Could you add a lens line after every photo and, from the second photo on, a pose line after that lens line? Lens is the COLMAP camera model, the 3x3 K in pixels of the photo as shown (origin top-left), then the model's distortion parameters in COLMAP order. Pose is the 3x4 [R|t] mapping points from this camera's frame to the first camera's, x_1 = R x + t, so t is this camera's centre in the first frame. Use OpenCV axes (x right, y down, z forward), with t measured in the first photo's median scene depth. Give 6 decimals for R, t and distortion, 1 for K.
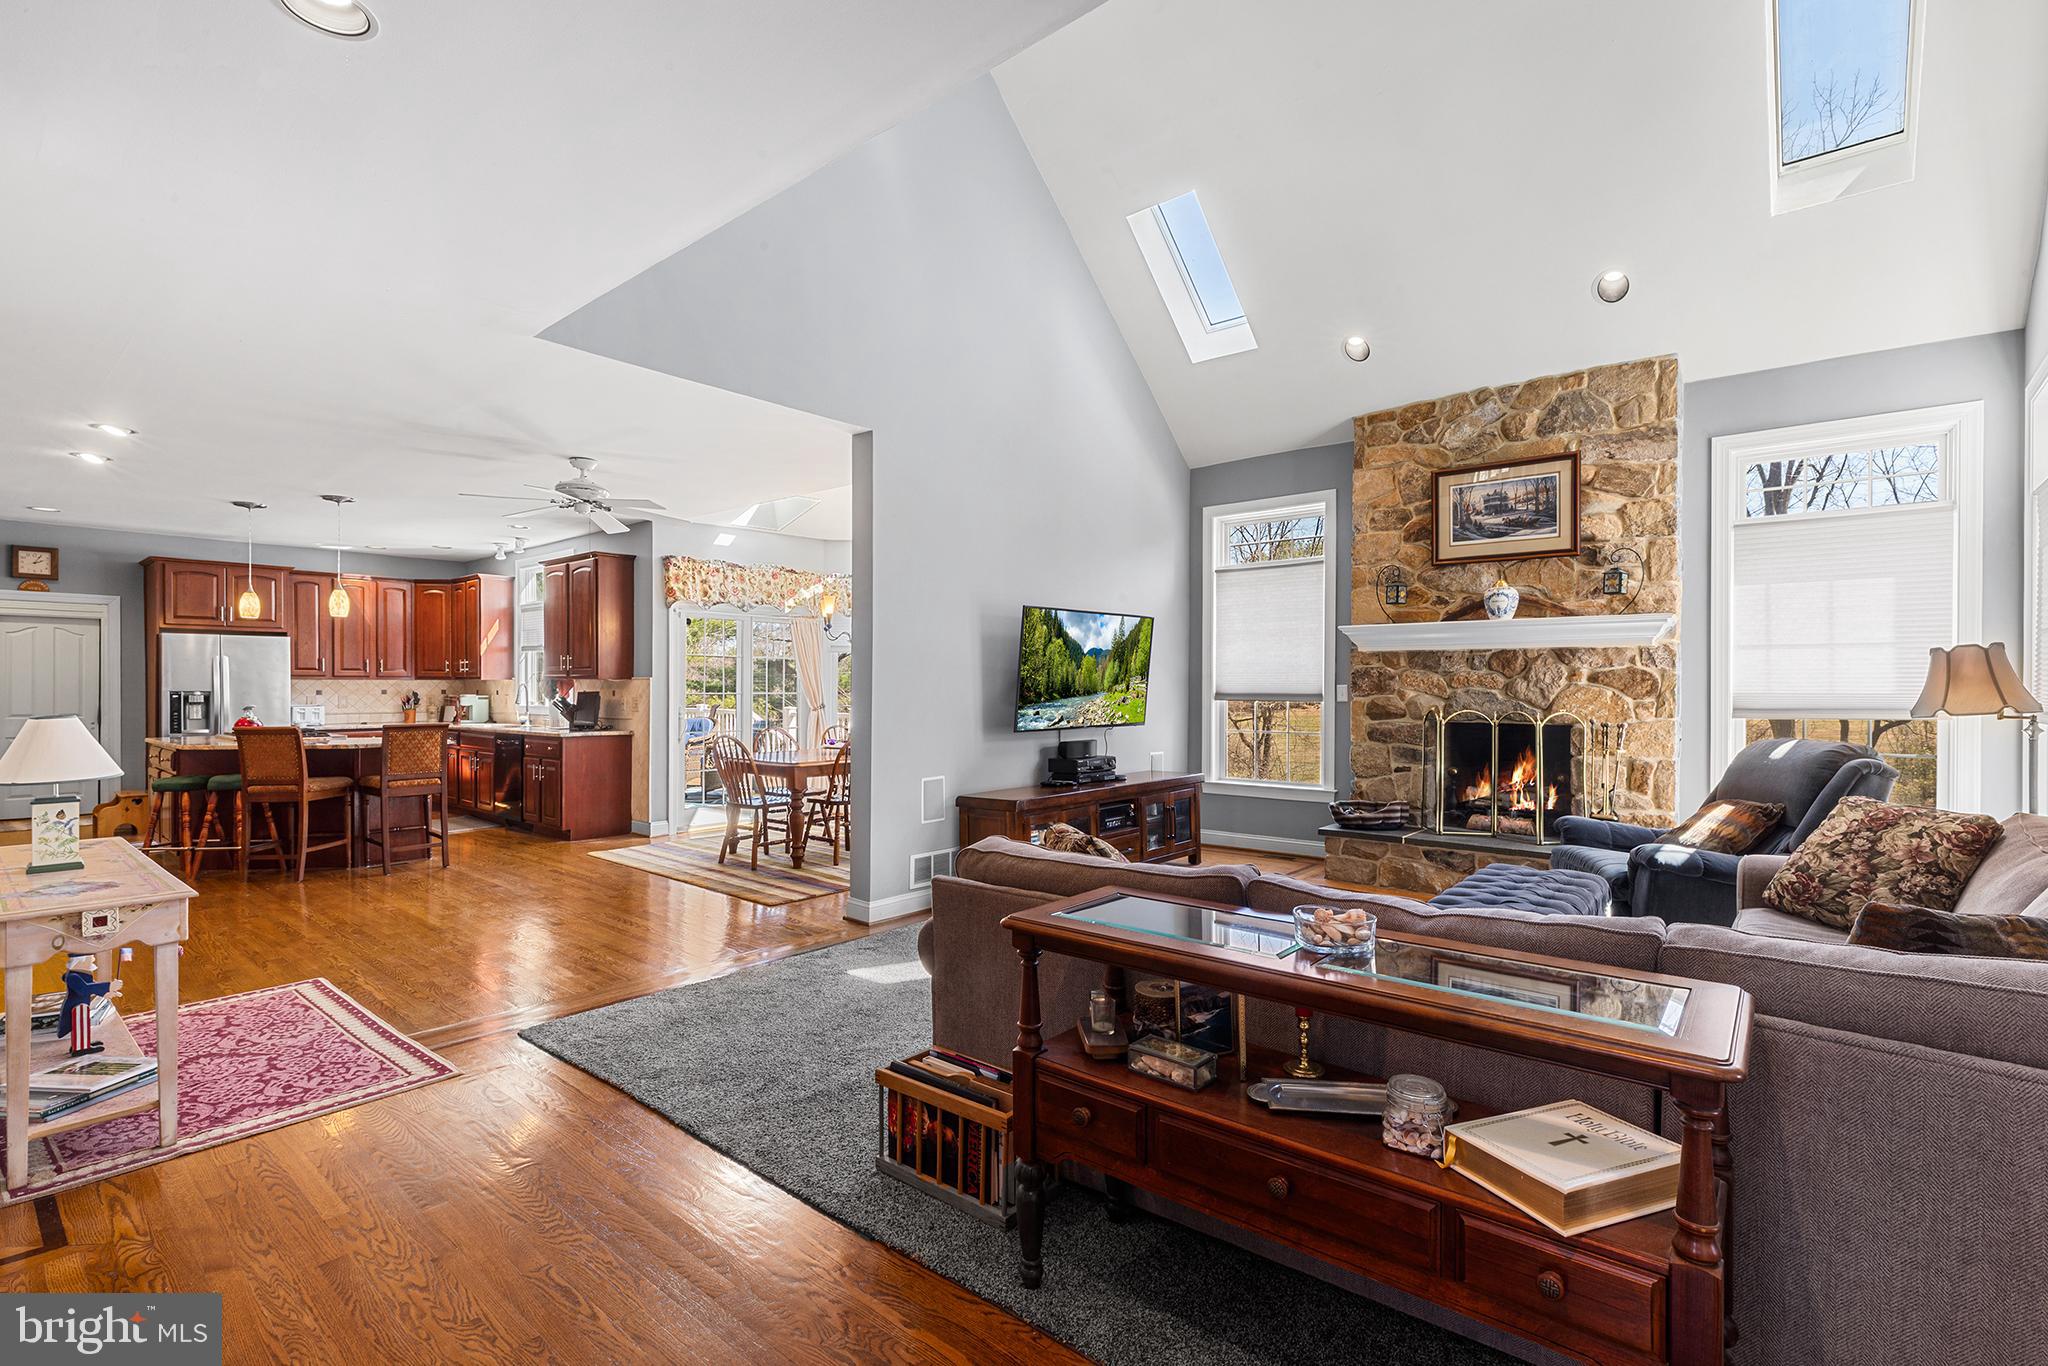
lens RADIAL K [[925.8, 0, 1016.6], [0, 925.8, 689.6], [0, 0, 1]] dist [0.002990, -0.000344]
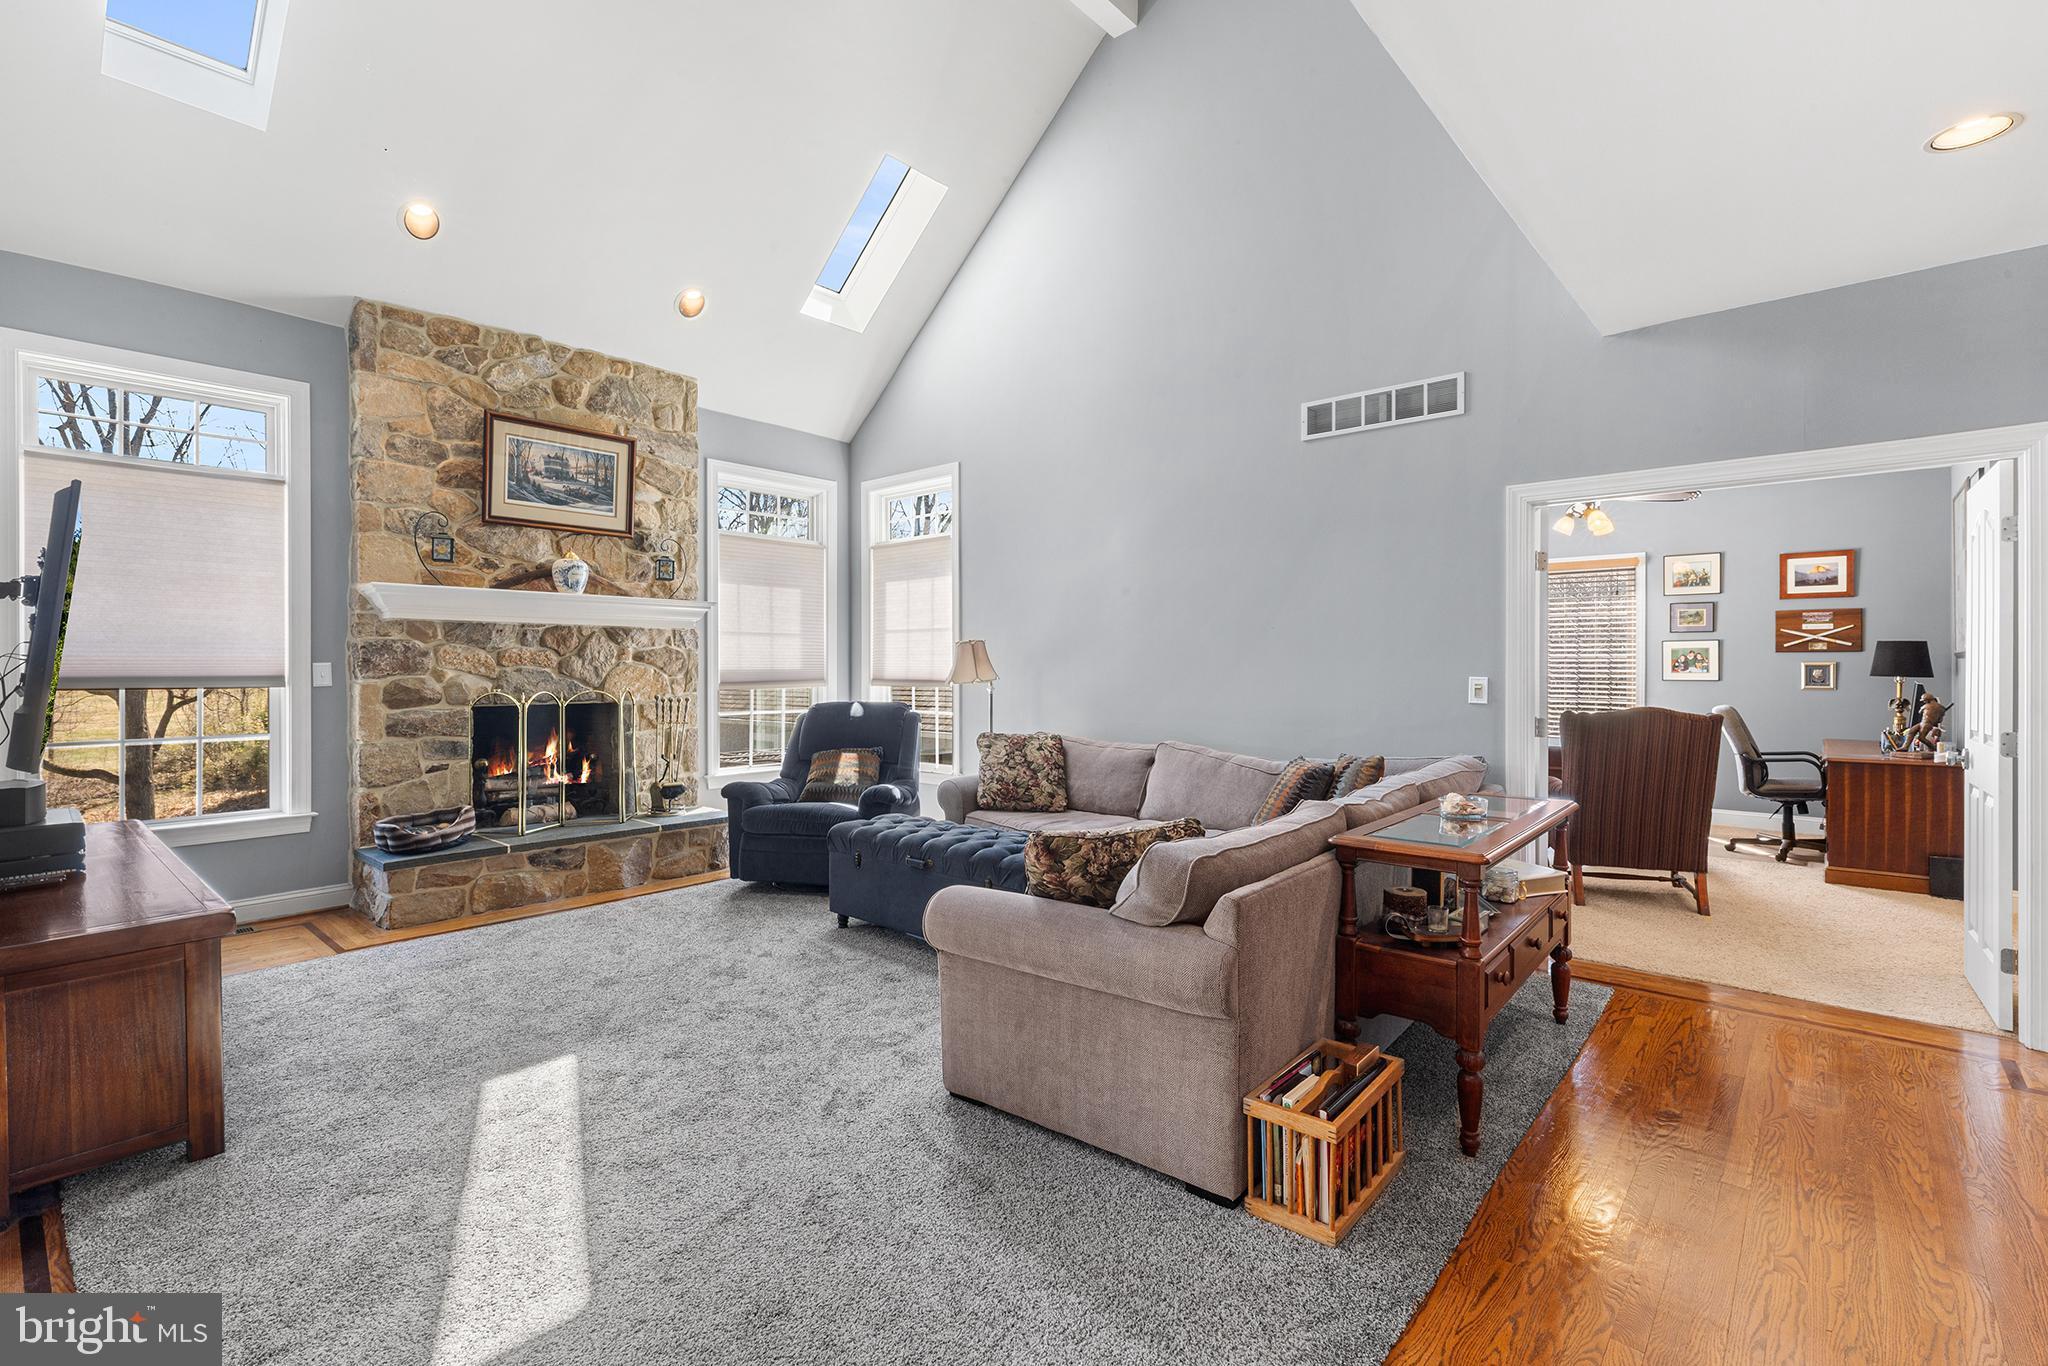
lens RADIAL K [[925.8, 0, 1014.1], [0, 925.8, 666.0], [0, 0, 1]] dist [0.002990, -0.000344]
pose [[0.020923, -0.000481, 0.999781, -0.400818], [0.004410, 0.999990, 0.000389, -0.000453], [-0.999771, 0.004401, 0.020925, 0.520177]]
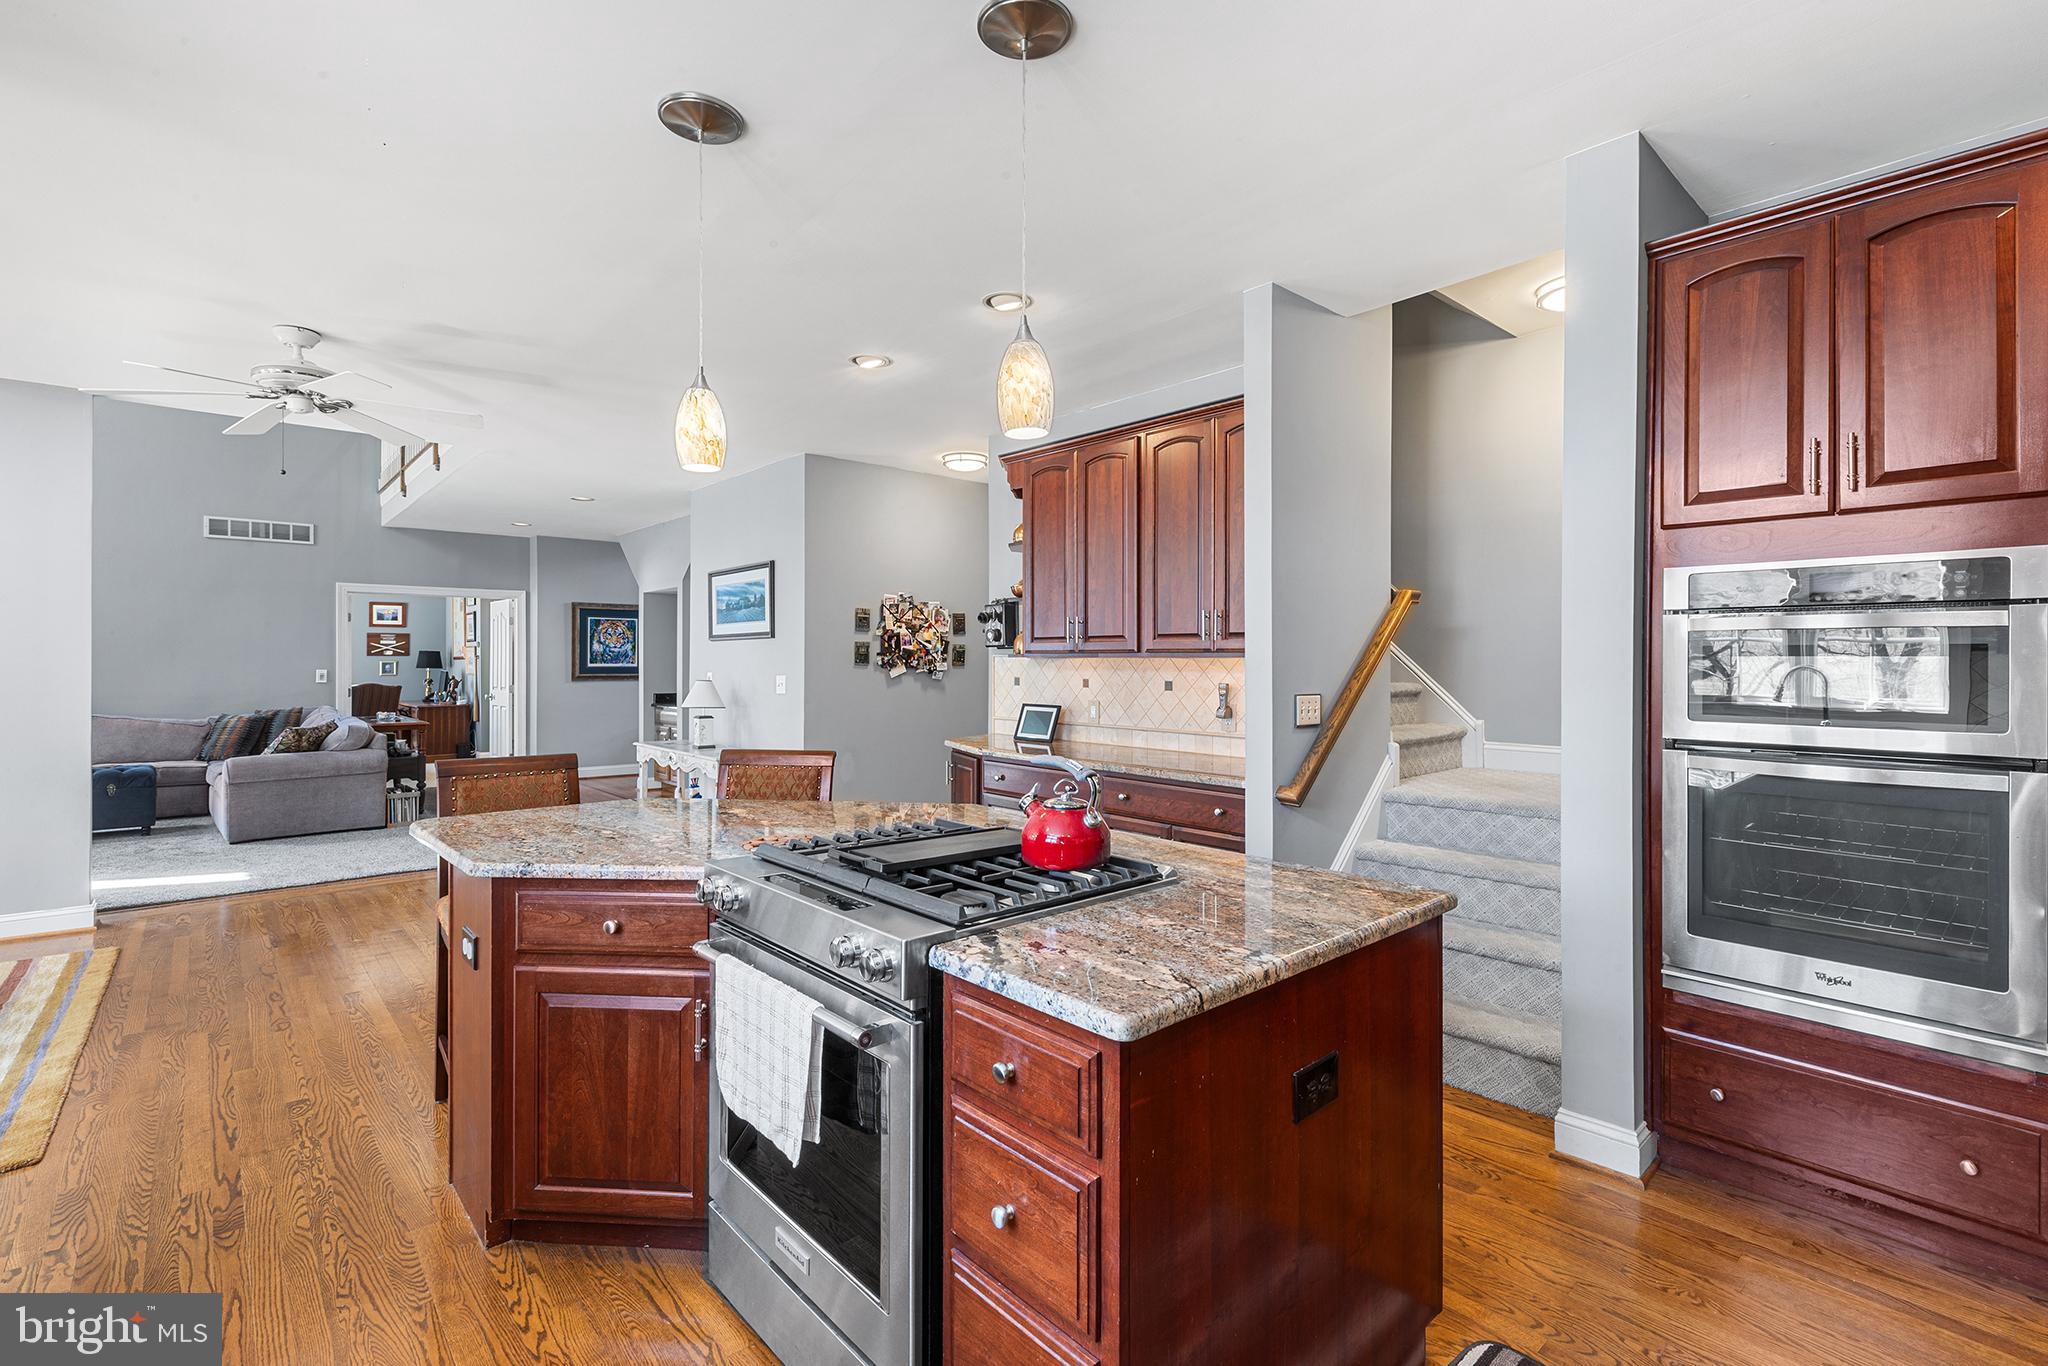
lens RADIAL K [[925.8, 0, 1040.7], [0, 925.8, 661.7], [0, 0, 1]] dist [0.002990, -0.000344]
pose [[-0.991640, -0.002721, 0.129010, -1.048178], [-0.002007, 0.999982, 0.005661, -0.014542], [-0.129023, 0.005355, -0.991627, 1.539715]]
